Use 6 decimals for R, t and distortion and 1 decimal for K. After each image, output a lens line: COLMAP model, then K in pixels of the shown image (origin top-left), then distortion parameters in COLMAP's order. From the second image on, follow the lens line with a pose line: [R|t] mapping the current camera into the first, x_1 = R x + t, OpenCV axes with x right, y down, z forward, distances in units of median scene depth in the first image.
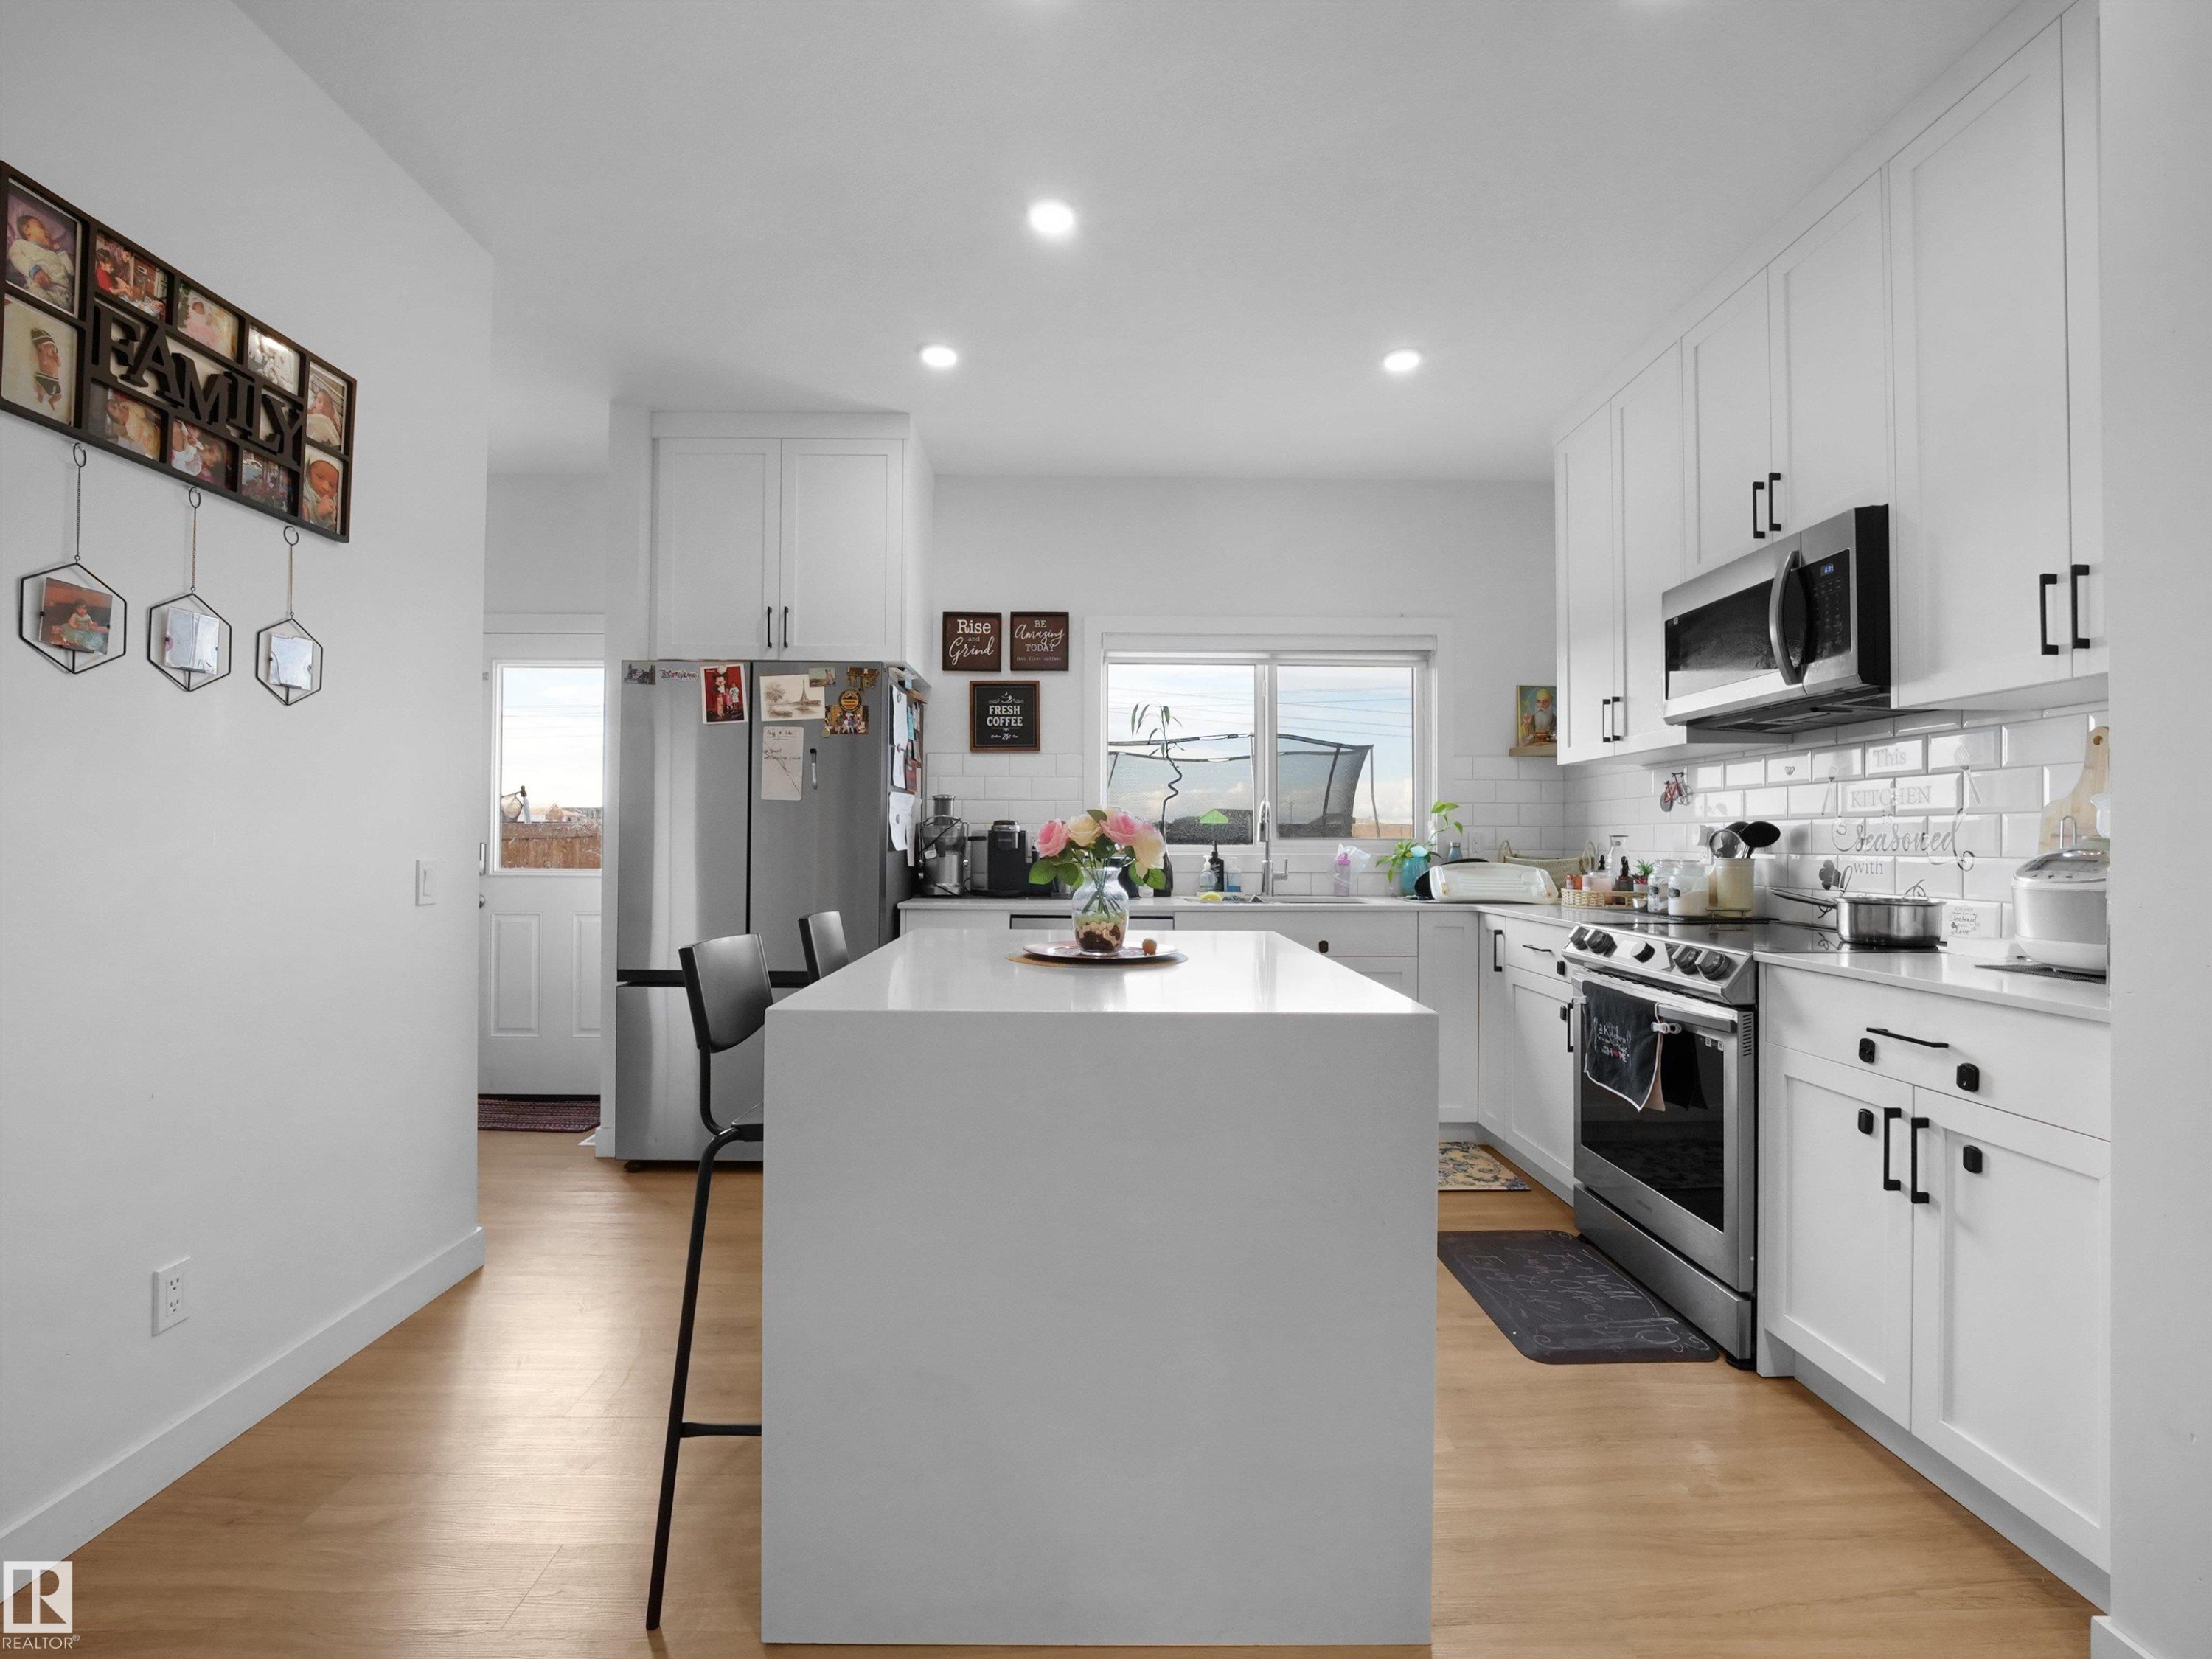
lens RADIAL K [[1006.6, 0, 1105.1], [0, 1006.6, 832.9], [0, 0, 1]] dist [-0.022762, 0.003648]
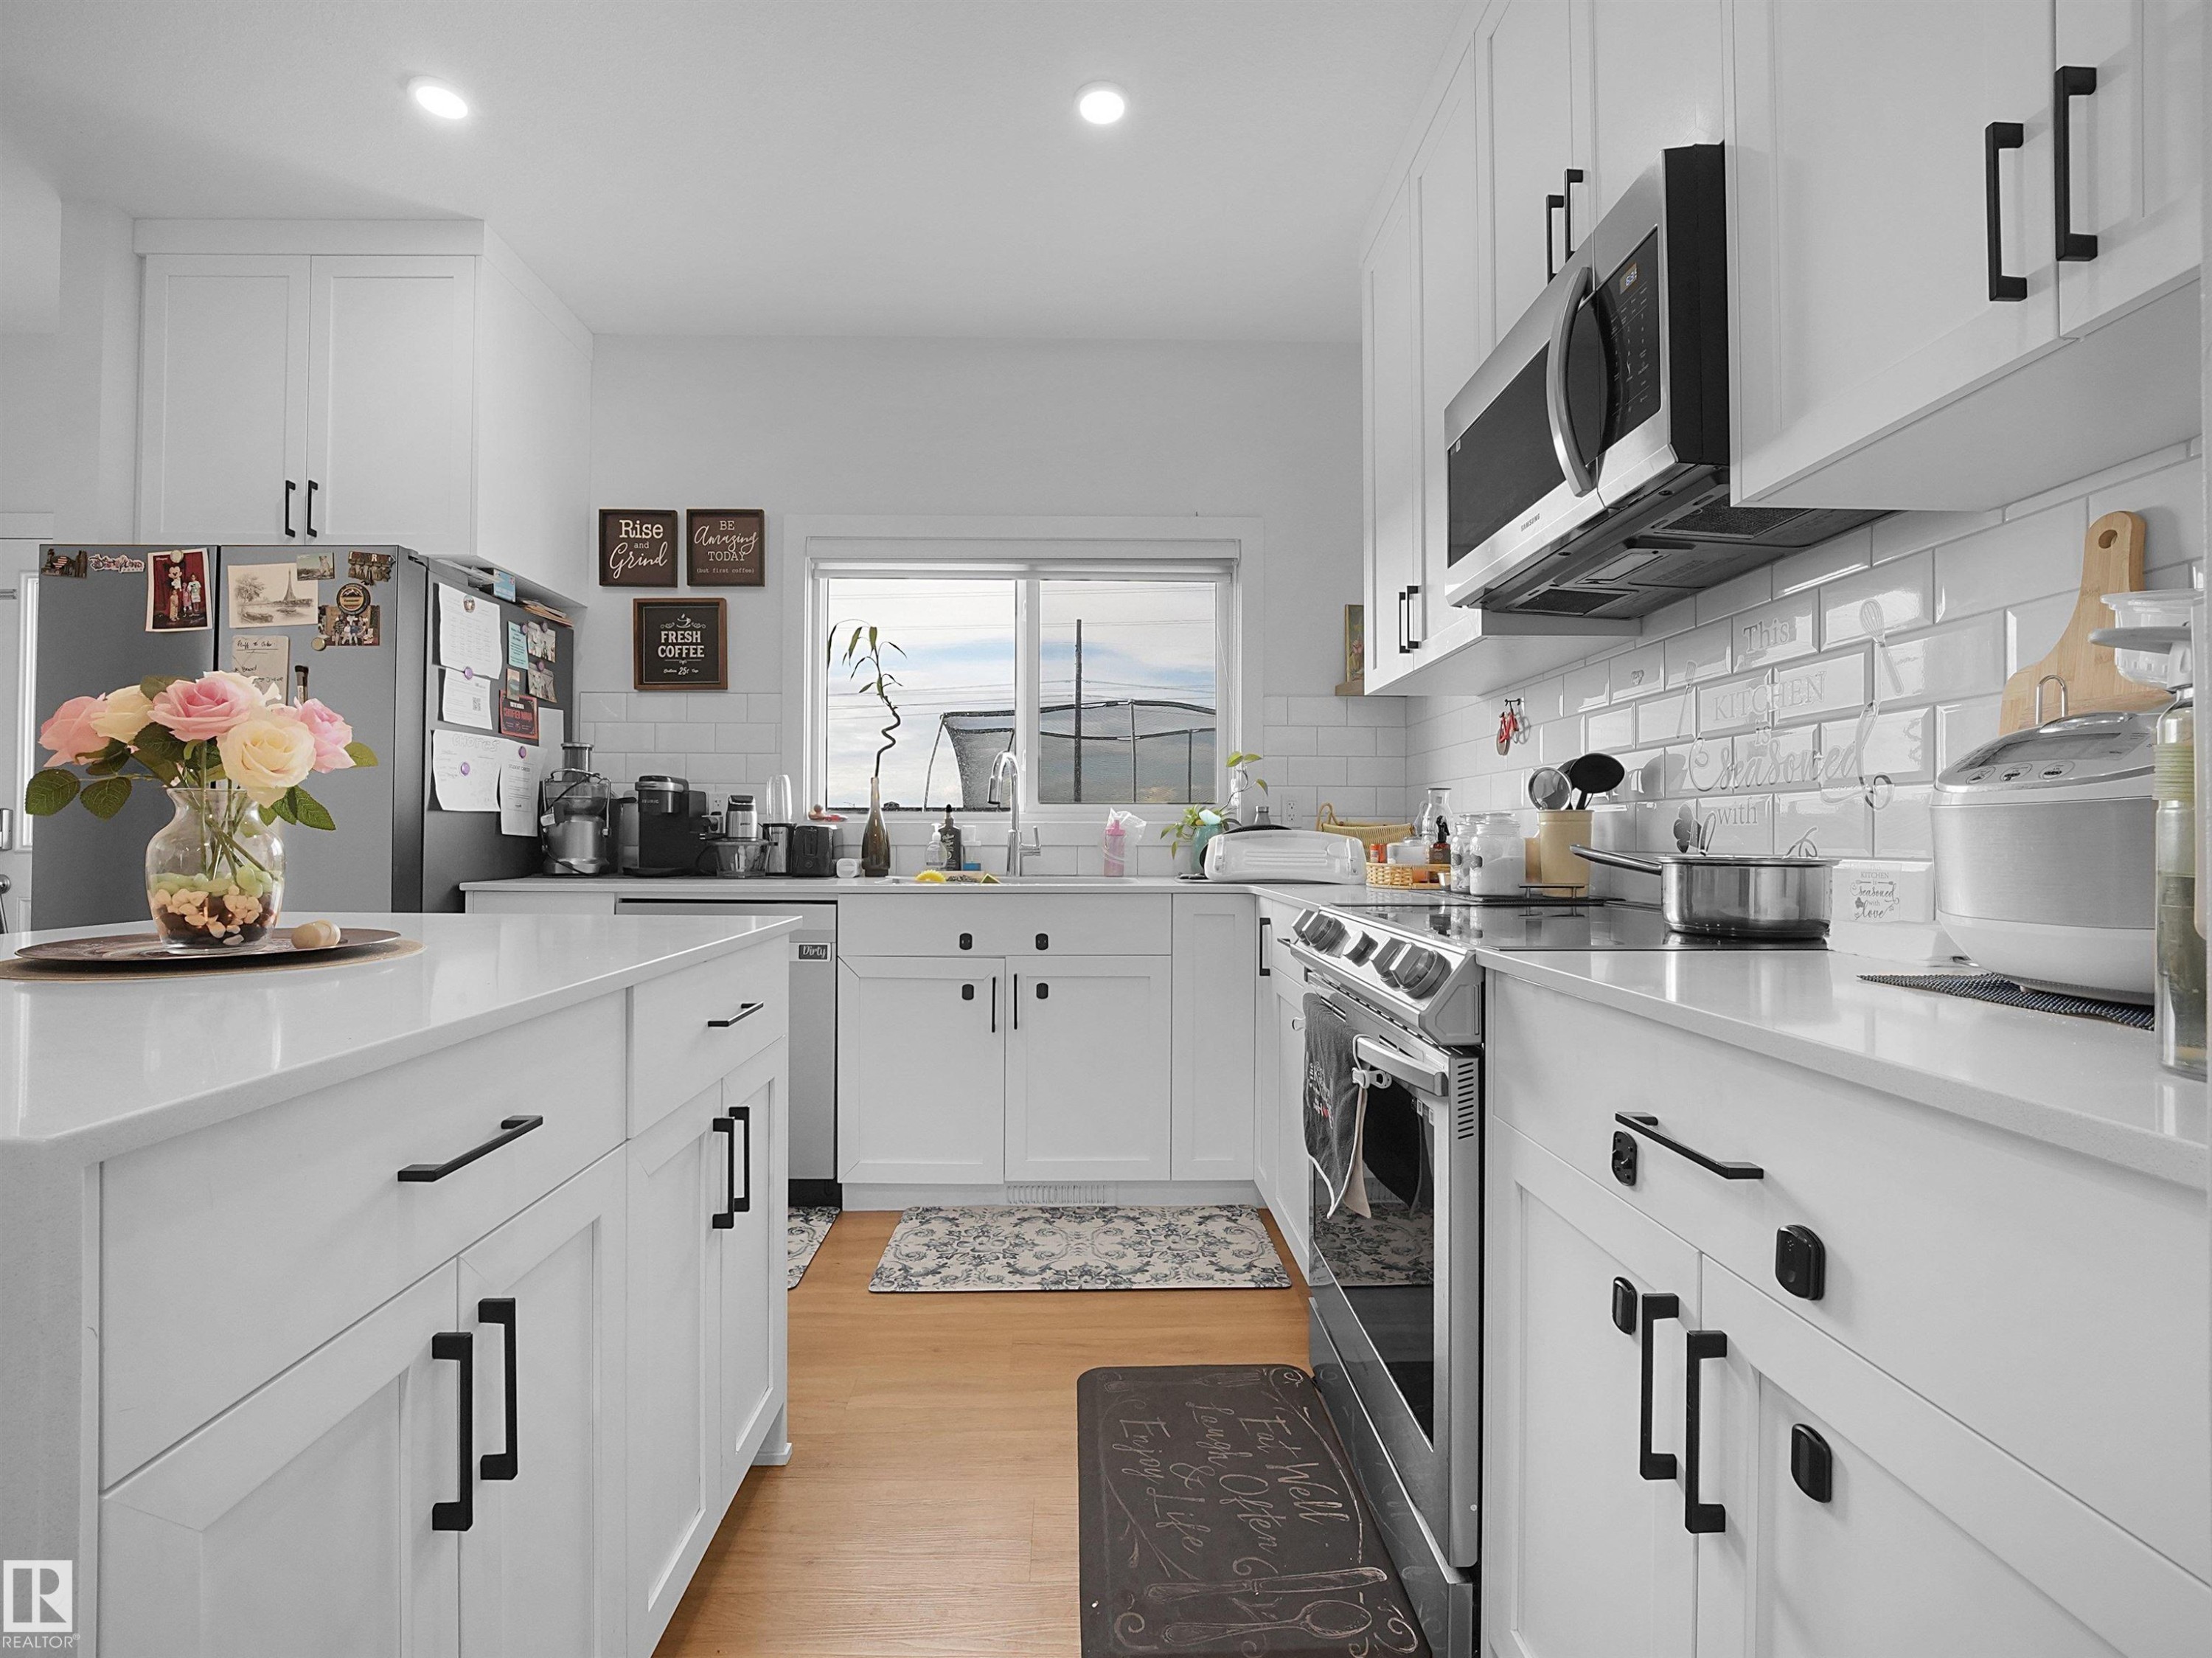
lens RADIAL K [[1006.8, 0, 1106.2], [0, 1006.8, 832.7], [0, 0, 1]] dist [-0.022762, 0.003648]
pose [[0.999961, -0.001137, 0.008773, 0.297177], [0.001111, 0.999995, 0.002994, 0.036144], [-0.008776, -0.002984, 0.999957, 0.304364]]
